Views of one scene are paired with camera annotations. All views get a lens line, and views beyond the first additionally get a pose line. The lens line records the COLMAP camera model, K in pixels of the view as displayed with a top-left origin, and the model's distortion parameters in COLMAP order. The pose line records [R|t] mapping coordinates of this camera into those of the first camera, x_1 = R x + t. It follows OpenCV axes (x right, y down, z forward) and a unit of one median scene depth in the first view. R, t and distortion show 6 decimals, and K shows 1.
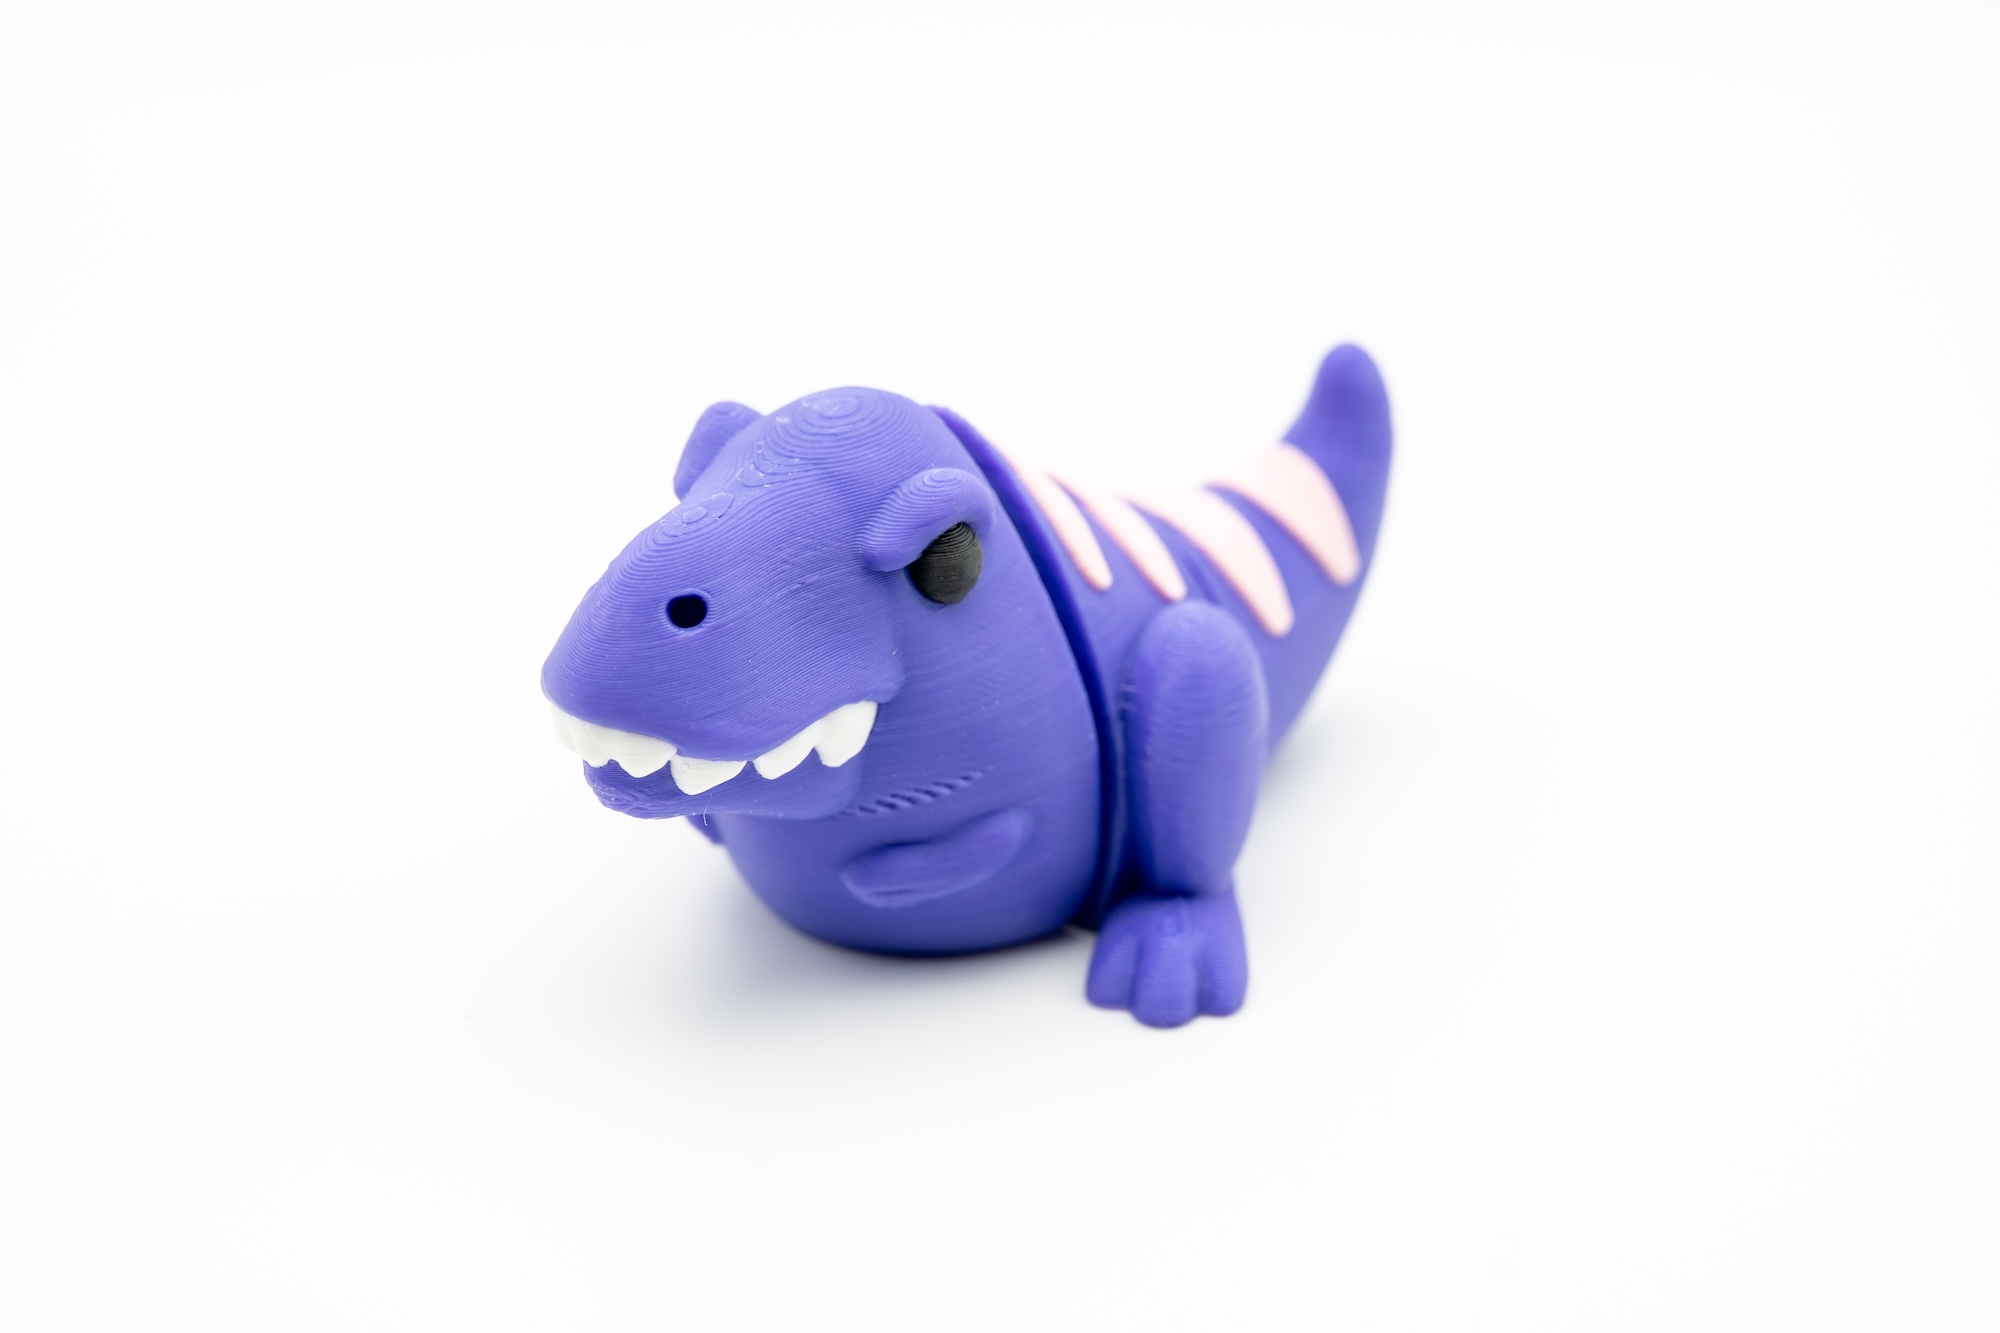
lens RADIAL K [[4154.2, 0, 989.9], [0, 4154.2, 652.8], [0, 0, 1]] dist [0.570723, 0.000000]
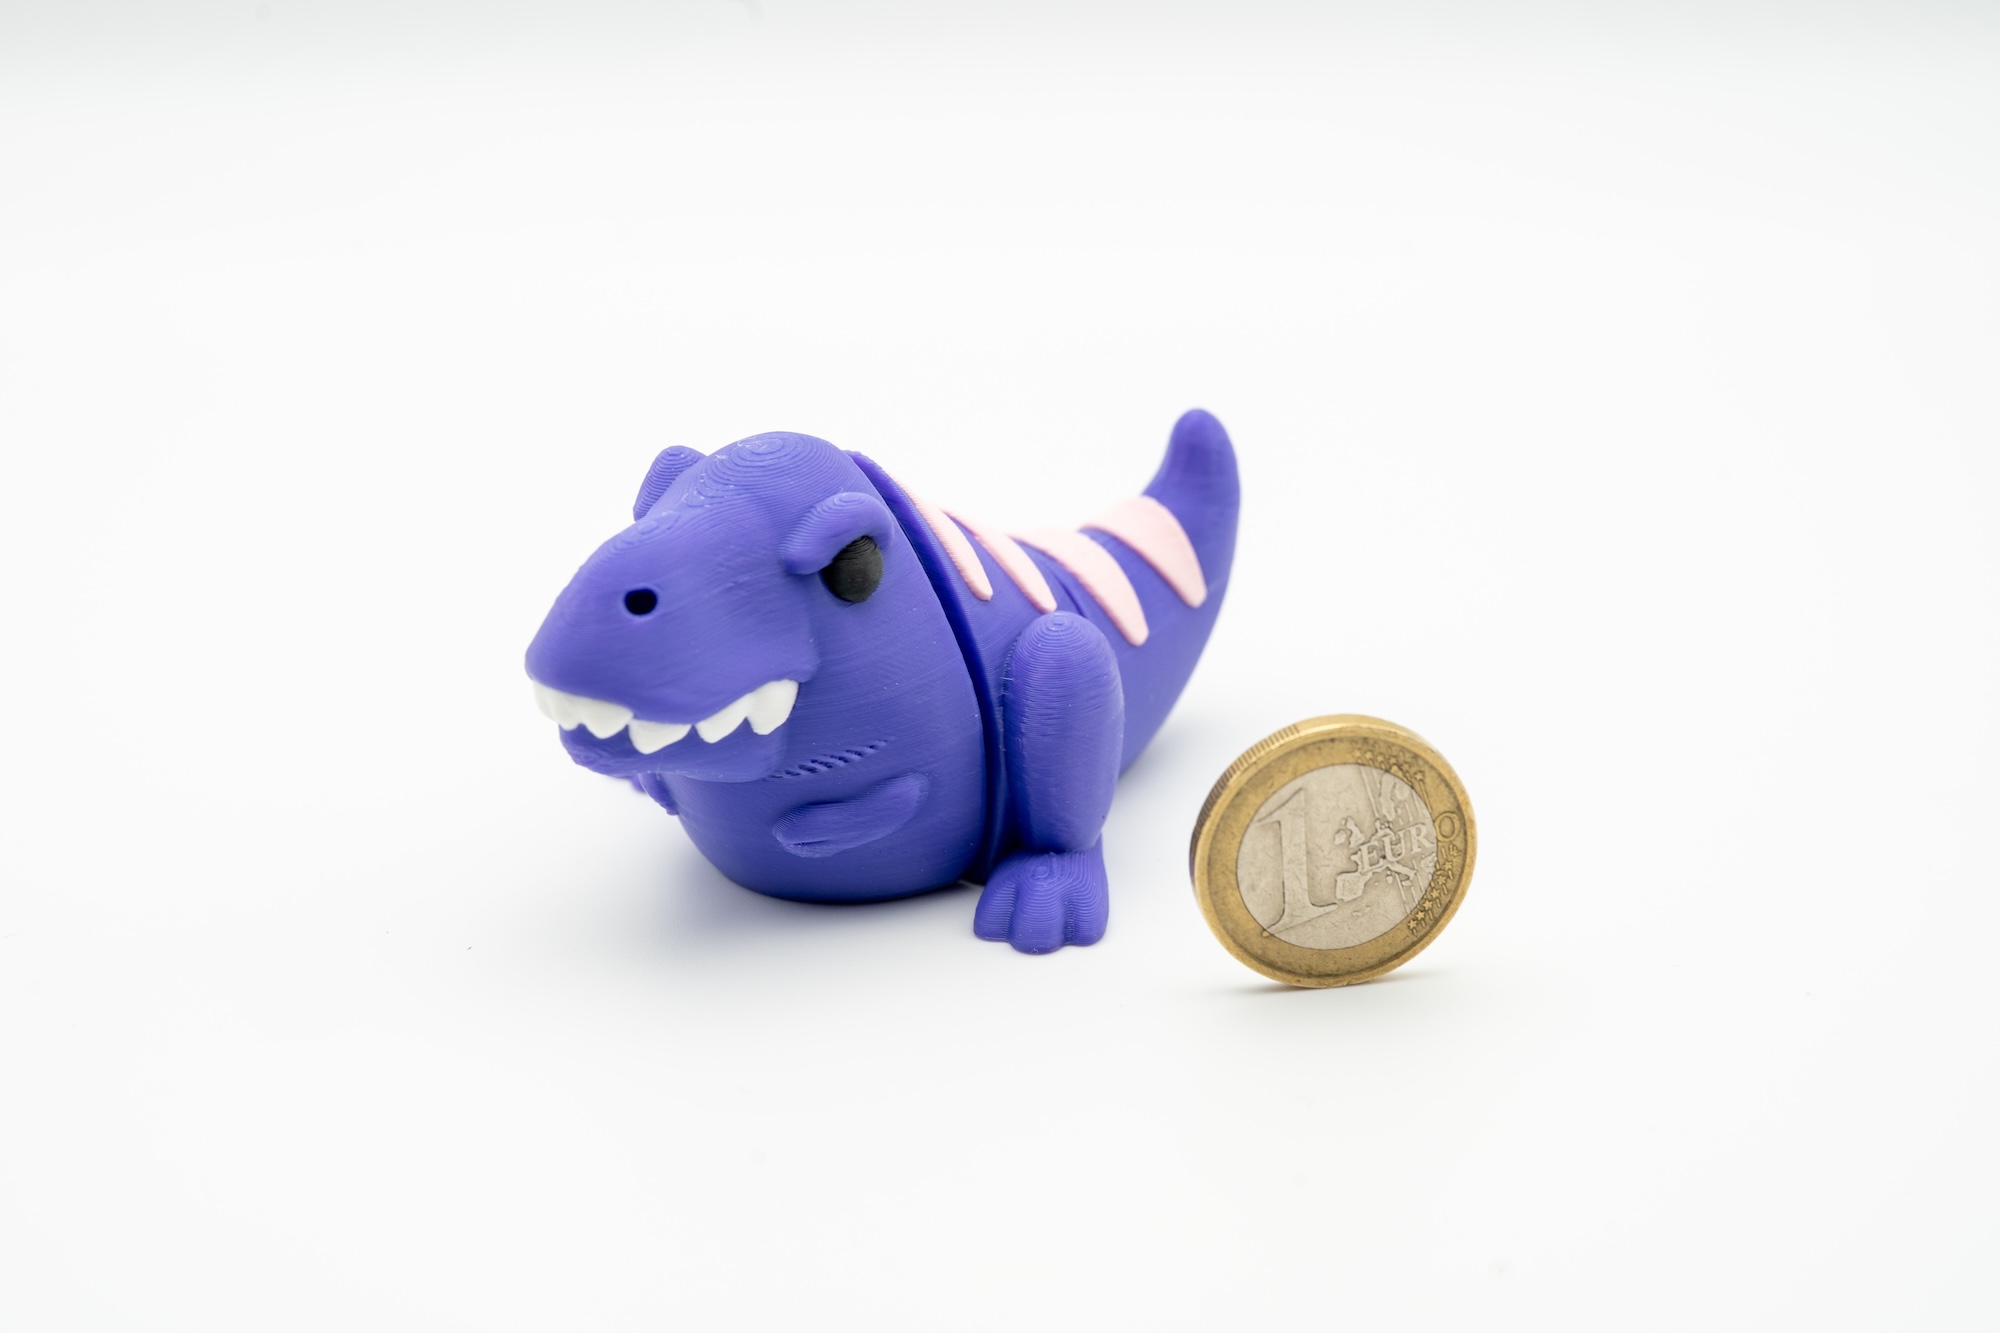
lens RADIAL K [[4154.2, 0, 1004.4], [0, 4154.2, 679.1], [0, 0, 1]] dist [0.570723, 0.000000]
pose [[0.999972, -0.006772, -0.003082, 0.036830], [0.006611, 0.998753, -0.049490, 0.070354], [0.003413, 0.049468, 0.998770, -0.225284]]
